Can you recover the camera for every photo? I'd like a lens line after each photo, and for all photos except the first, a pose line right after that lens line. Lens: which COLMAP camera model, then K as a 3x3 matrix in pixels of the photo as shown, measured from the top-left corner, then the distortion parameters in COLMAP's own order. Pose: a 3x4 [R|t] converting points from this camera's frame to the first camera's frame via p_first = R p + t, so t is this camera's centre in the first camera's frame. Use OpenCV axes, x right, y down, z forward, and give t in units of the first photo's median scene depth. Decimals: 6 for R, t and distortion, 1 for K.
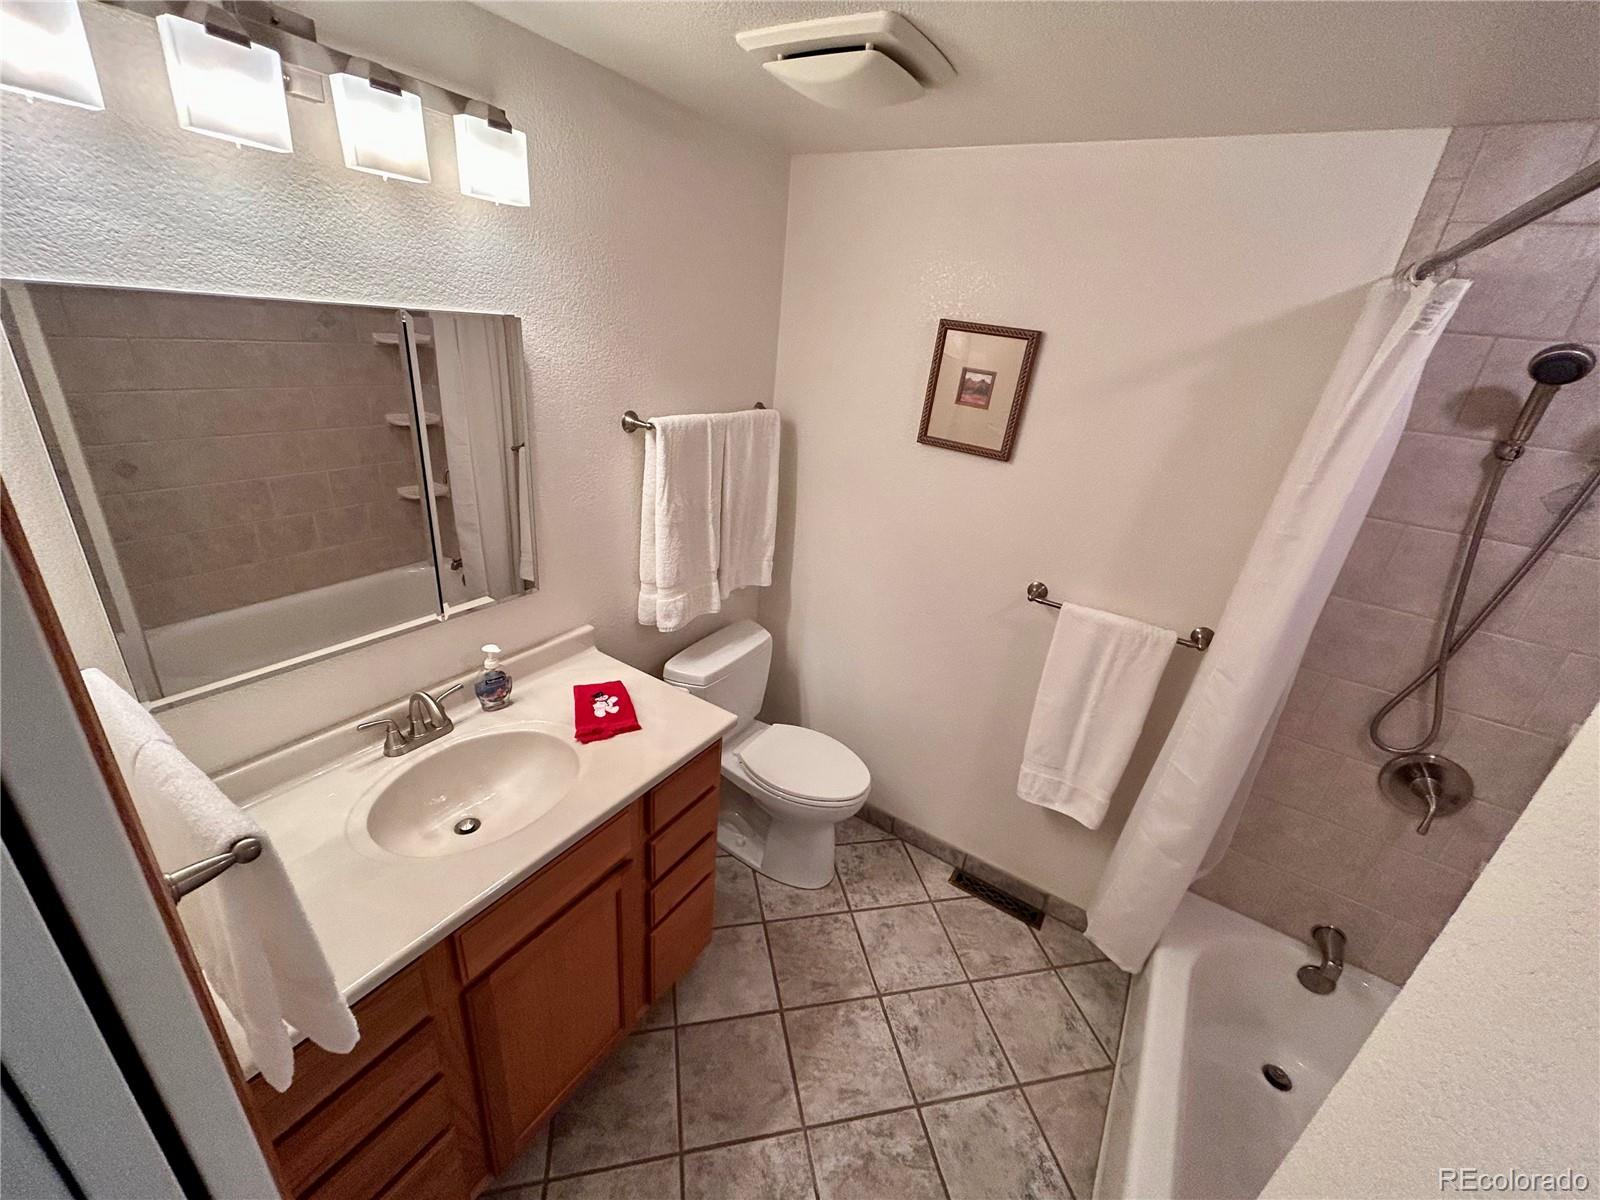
lens RADIAL K [[641.4, 0, 793.8], [0, 641.4, 595.7], [0, 0, 1]] dist [-0.002446, 0.001221]
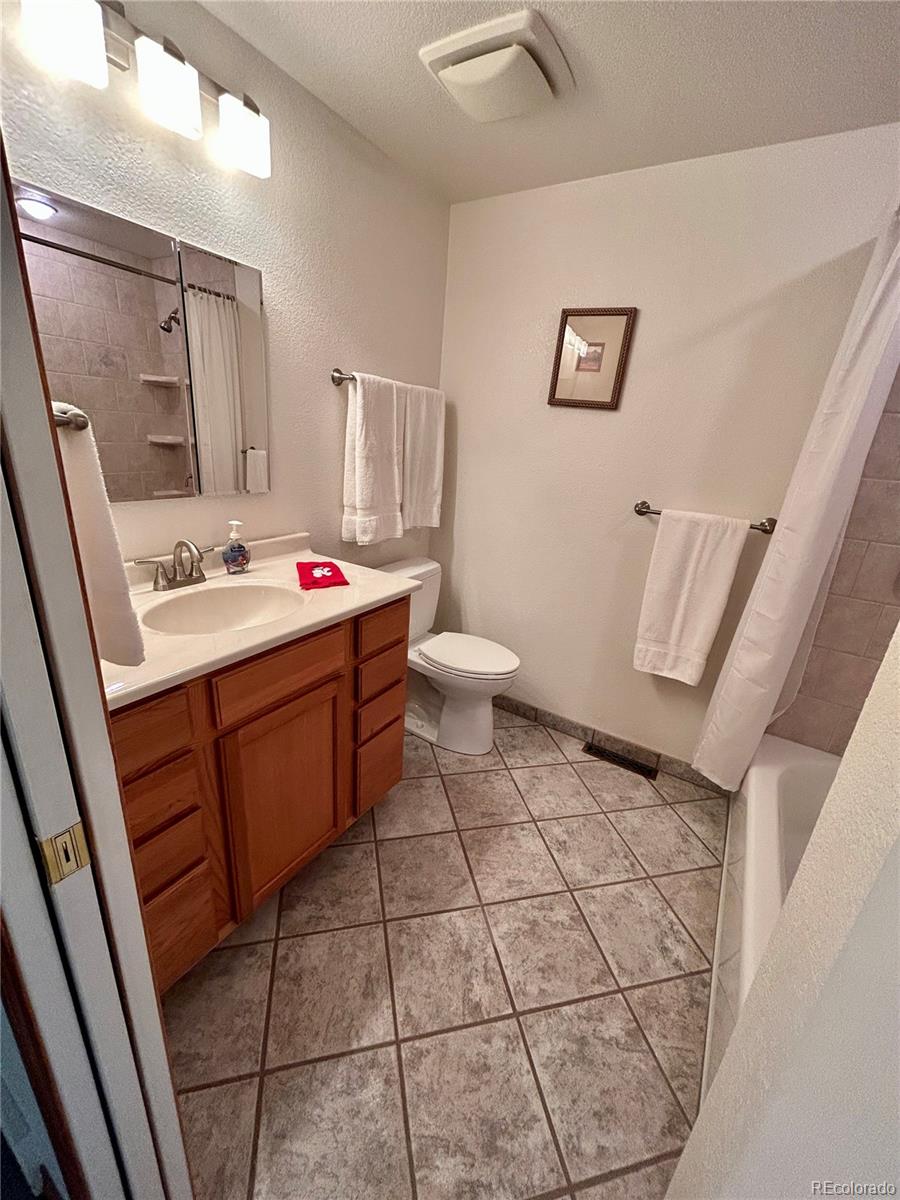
lens RADIAL K [[481.0, 0, 447.5], [0, 481.0, 596.7], [0, 0, 1]] dist [-0.002446, 0.001221]
pose [[0.999744, -0.020634, 0.009277, -0.040232], [0.021237, 0.997290, -0.070438, 0.255988], [-0.007799, 0.070617, 0.997473, 0.018934]]
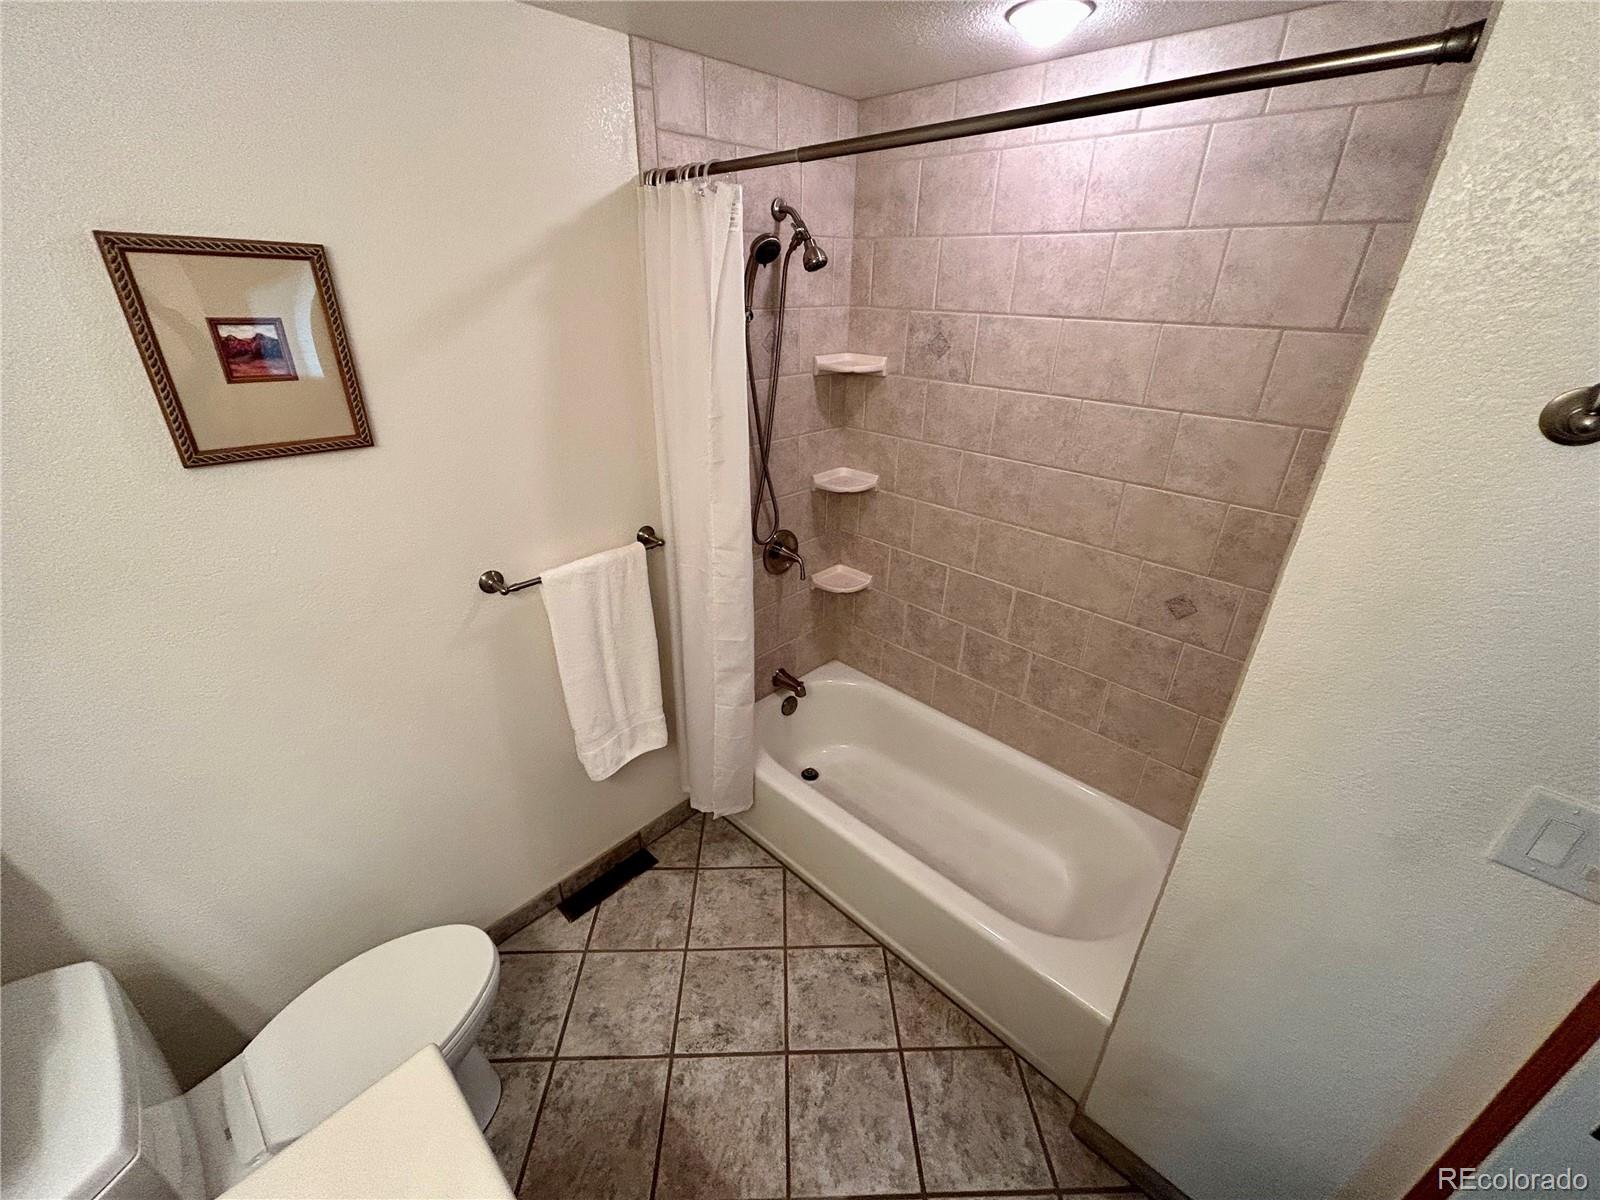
lens RADIAL K [[641.4, 0, 799.1], [0, 641.4, 600.3], [0, 0, 1]] dist [-0.002446, 0.001221]
pose [[0.183548, -0.518912, 0.834890, -0.251877], [0.398802, 0.815593, 0.419243, -0.184814], [-0.898481, 0.256004, 0.356643, 0.395731]]
